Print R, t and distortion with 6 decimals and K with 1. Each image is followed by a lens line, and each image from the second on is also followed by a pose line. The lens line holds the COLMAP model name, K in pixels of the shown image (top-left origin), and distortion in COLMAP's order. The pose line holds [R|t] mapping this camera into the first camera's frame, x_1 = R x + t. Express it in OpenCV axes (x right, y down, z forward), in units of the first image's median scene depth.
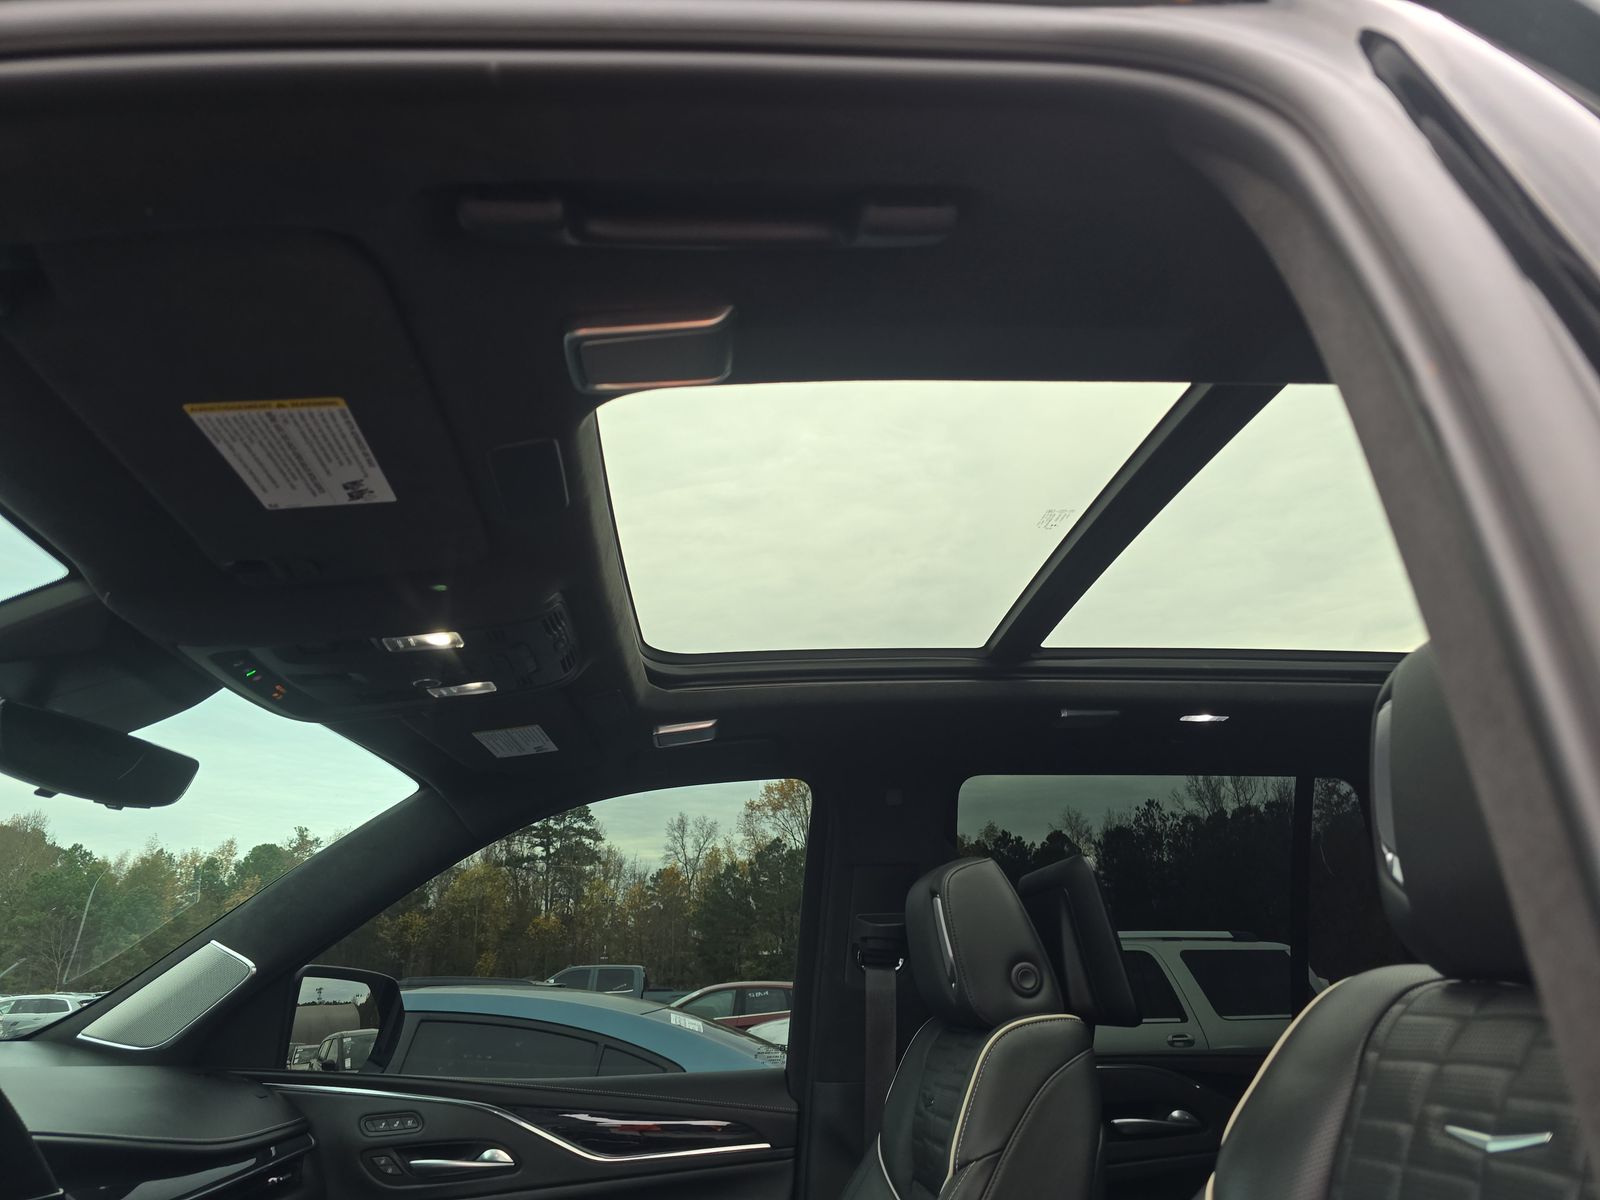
lens RADIAL K [[1080.7, 0, 804.4], [0, 1080.7, 623.5], [0, 0, 1]] dist [0.090752, -0.083976]
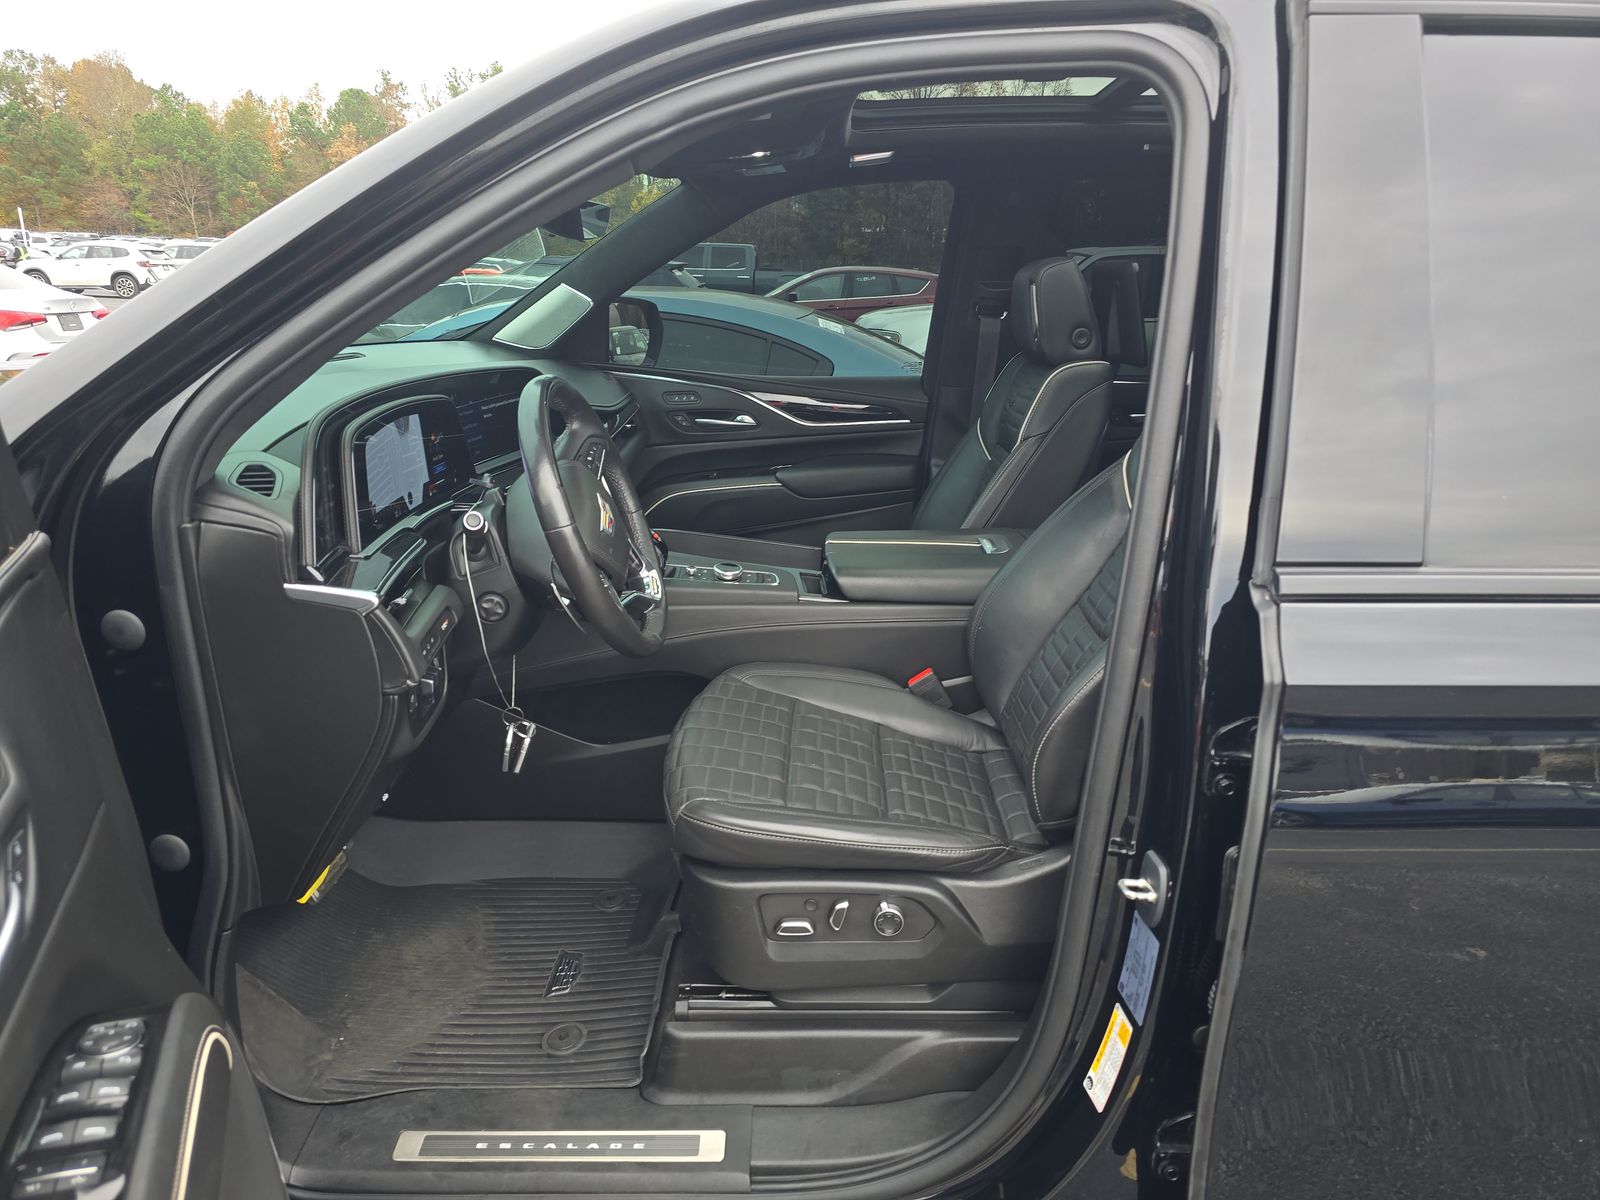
lens RADIAL K [[1080.7, 0, 804.4], [0, 1080.7, 623.5], [0, 0, 1]] dist [0.090752, -0.083976]
pose [[0.995885, 0.055393, -0.071731, -0.045574], [-0.001296, 0.800094, 0.599873, -0.205694], [0.090621, -0.597311, 0.796874, -0.391653]]
